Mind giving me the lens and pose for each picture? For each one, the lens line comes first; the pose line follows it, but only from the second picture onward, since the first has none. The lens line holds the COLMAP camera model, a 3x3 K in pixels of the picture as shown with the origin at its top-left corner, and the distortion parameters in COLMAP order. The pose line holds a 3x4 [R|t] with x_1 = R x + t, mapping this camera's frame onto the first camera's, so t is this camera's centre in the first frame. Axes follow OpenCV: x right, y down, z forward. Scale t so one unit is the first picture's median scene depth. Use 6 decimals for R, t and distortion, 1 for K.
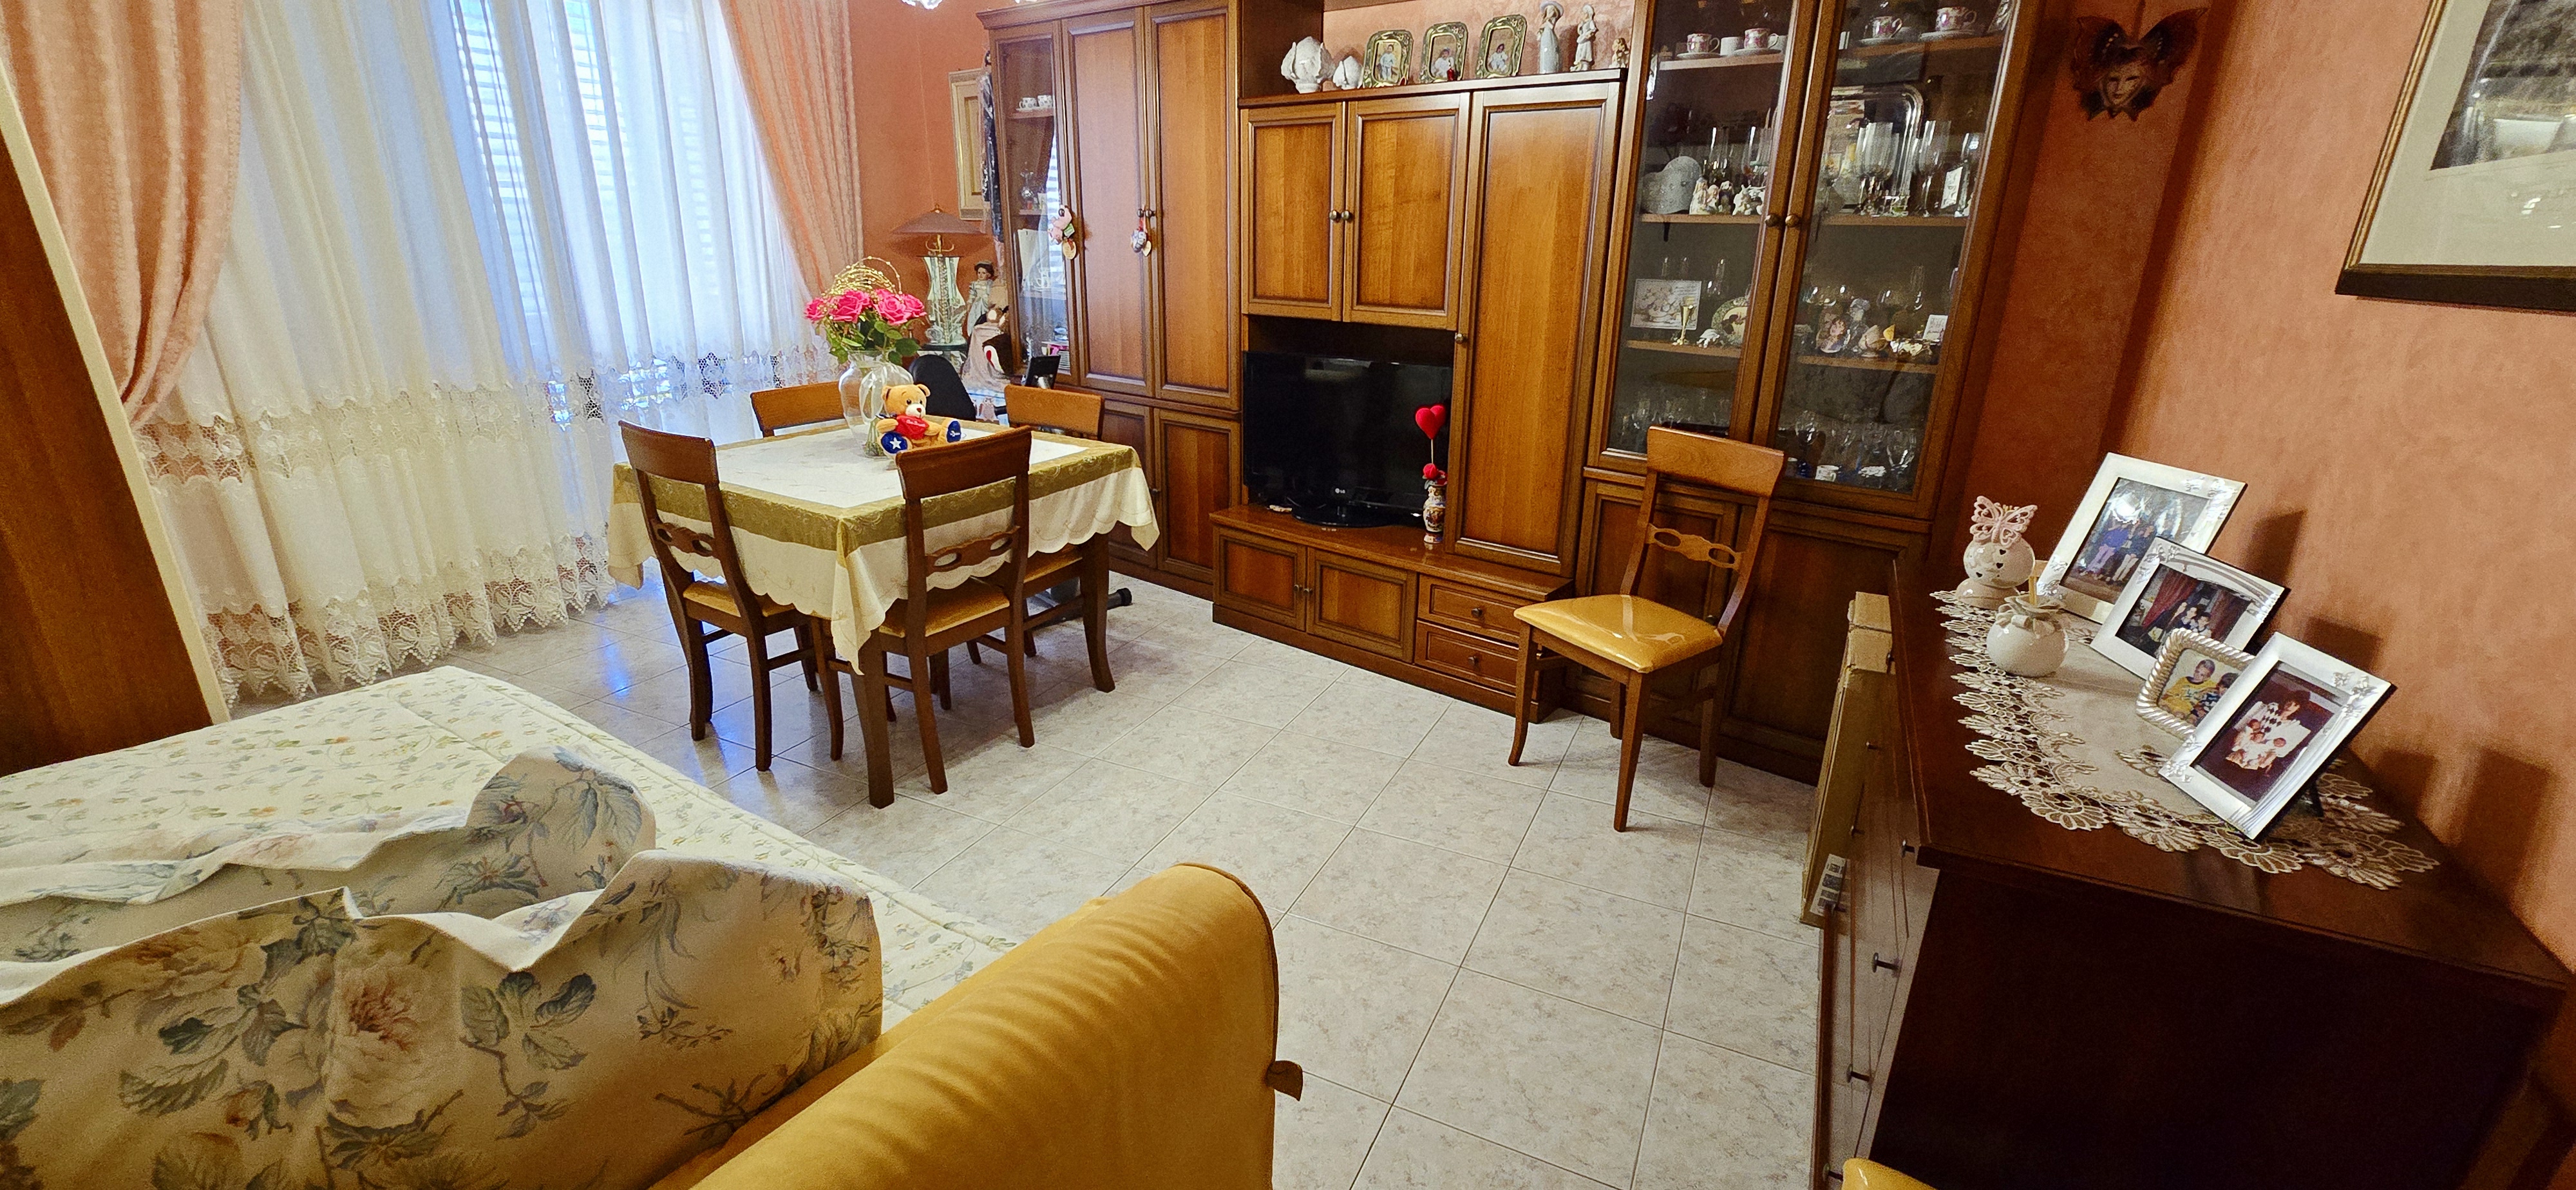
lens RADIAL K [[1049.9, 0, 1282.7], [0, 1049.9, 587.5], [0, 0, 1]] dist [-0.008762, 0.001864]
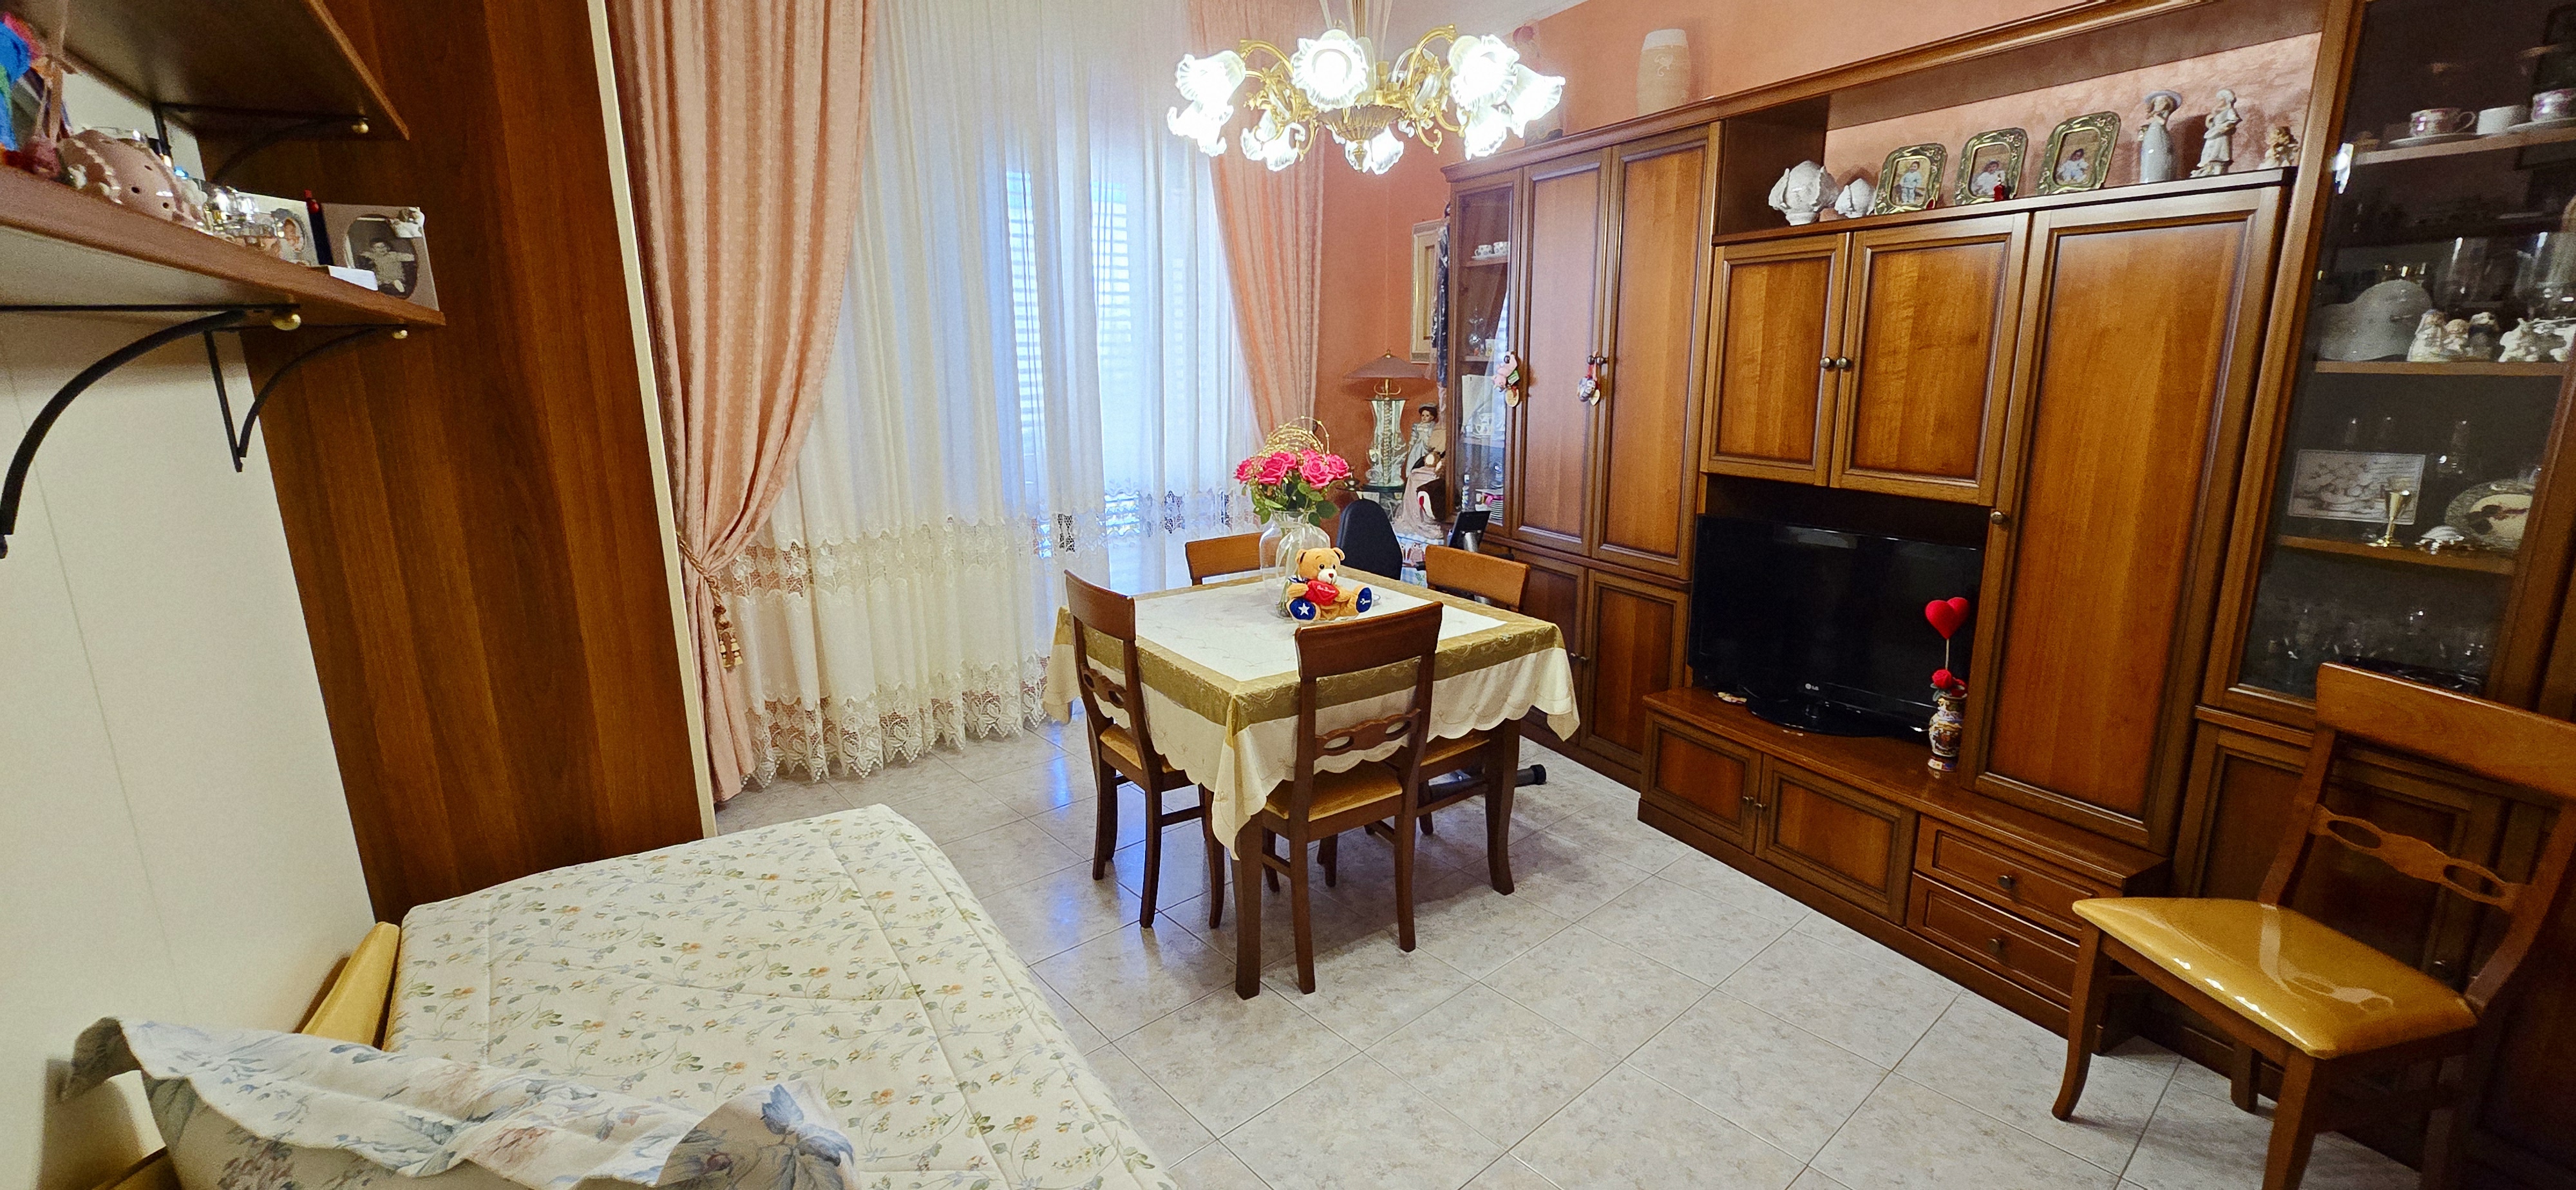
lens RADIAL K [[1049.9, 0, 1289.2], [0, 1049.9, 591.7], [0, 0, 1]] dist [-0.008762, 0.001864]
pose [[0.917278, 0.065894, -0.392757, -0.004430], [-0.107533, 0.990566, -0.084951, -0.064070], [0.383454, 0.120158, 0.915710, 0.103433]]
